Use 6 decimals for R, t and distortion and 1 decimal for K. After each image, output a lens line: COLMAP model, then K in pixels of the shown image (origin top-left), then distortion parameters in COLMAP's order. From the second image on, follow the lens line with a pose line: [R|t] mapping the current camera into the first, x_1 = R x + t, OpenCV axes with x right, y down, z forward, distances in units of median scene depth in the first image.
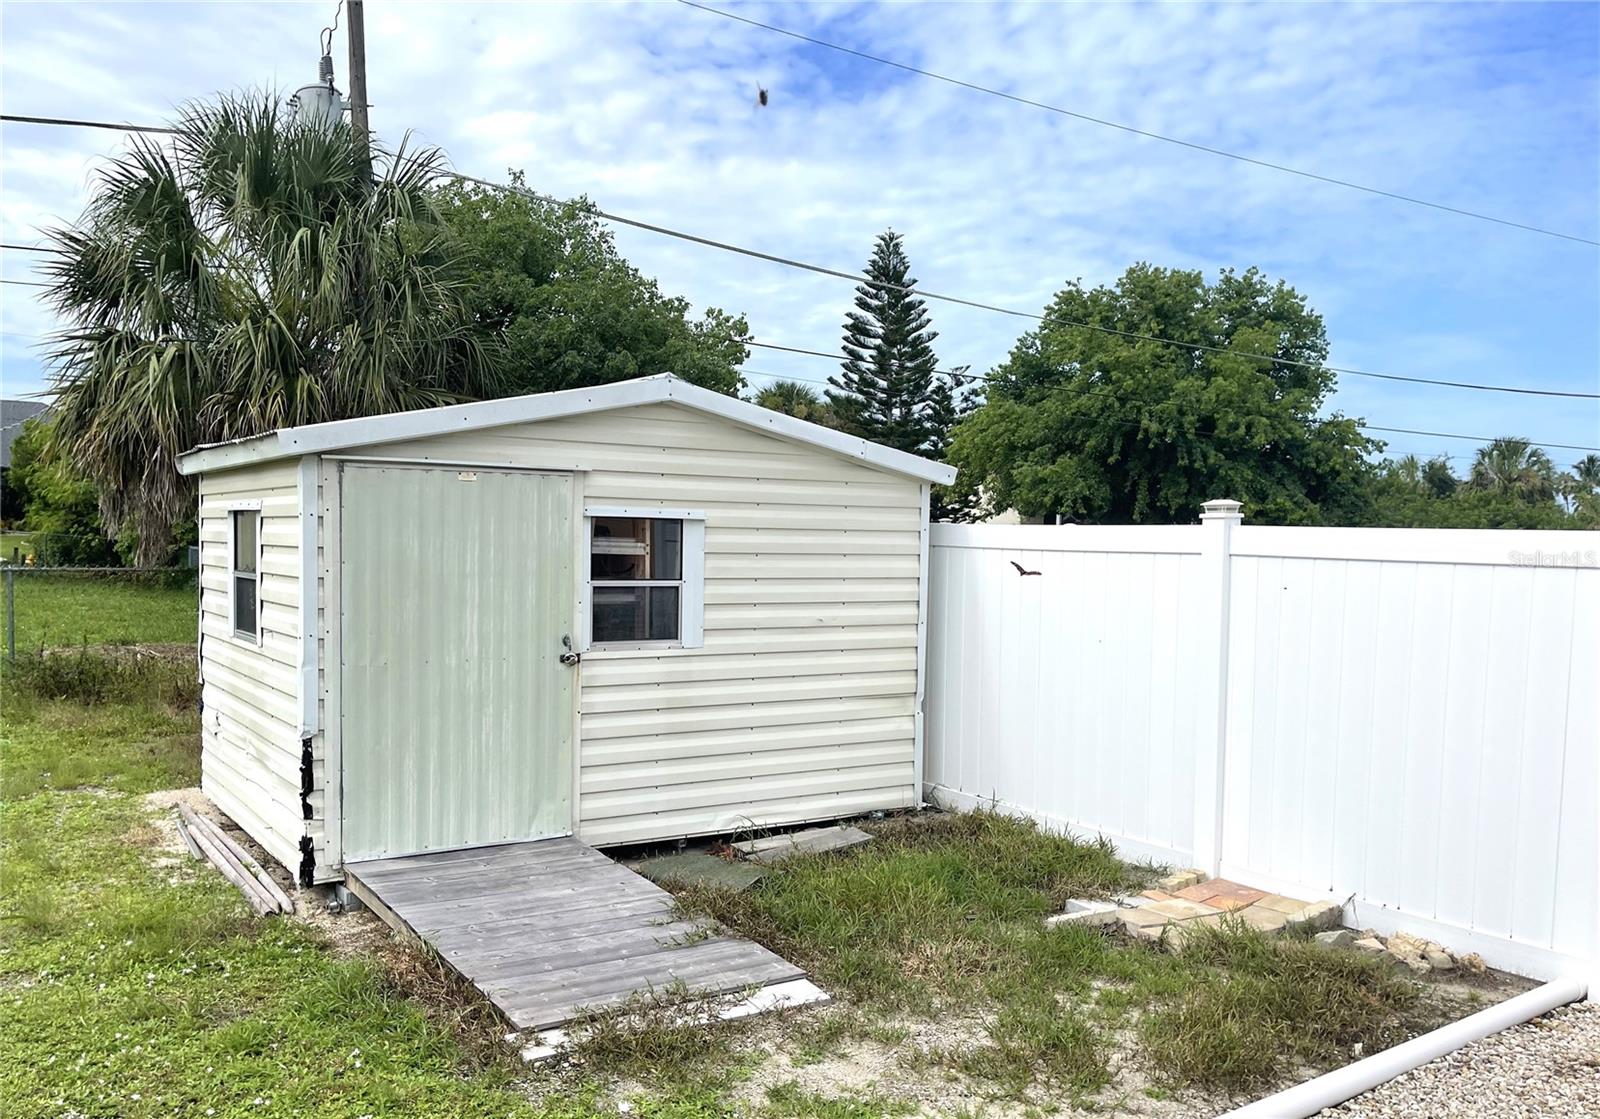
lens RADIAL K [[1287.0, 0, 737.5], [0, 1287.0, 648.8], [0, 0, 1]] dist [0.006893, -0.007086]
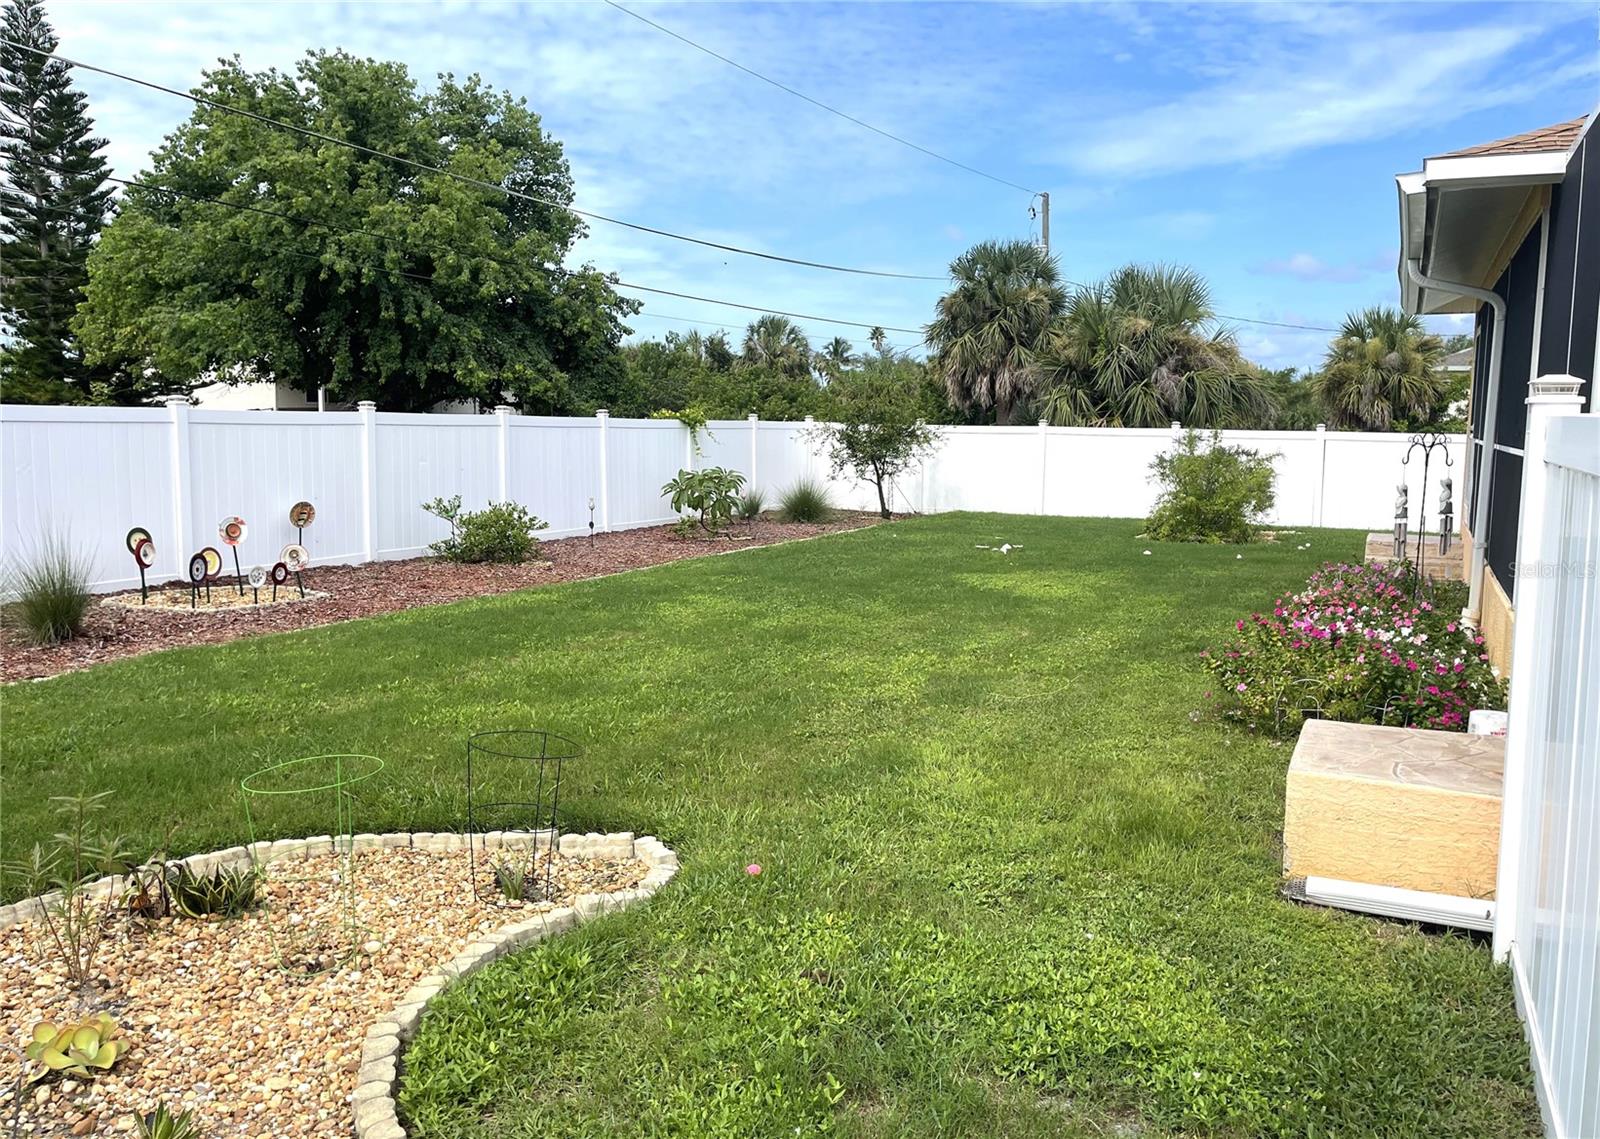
lens RADIAL K [[1252.3, 0, 801.7], [0, 1252.3, 566.7], [0, 0, 1]] dist [-0.006533, -0.000582]
pose [[0.850334, -0.066191, 0.522064, 0.149568], [0.044809, 0.997562, 0.053493, -0.024064], [-0.524332, -0.022094, 0.851227, 0.232148]]
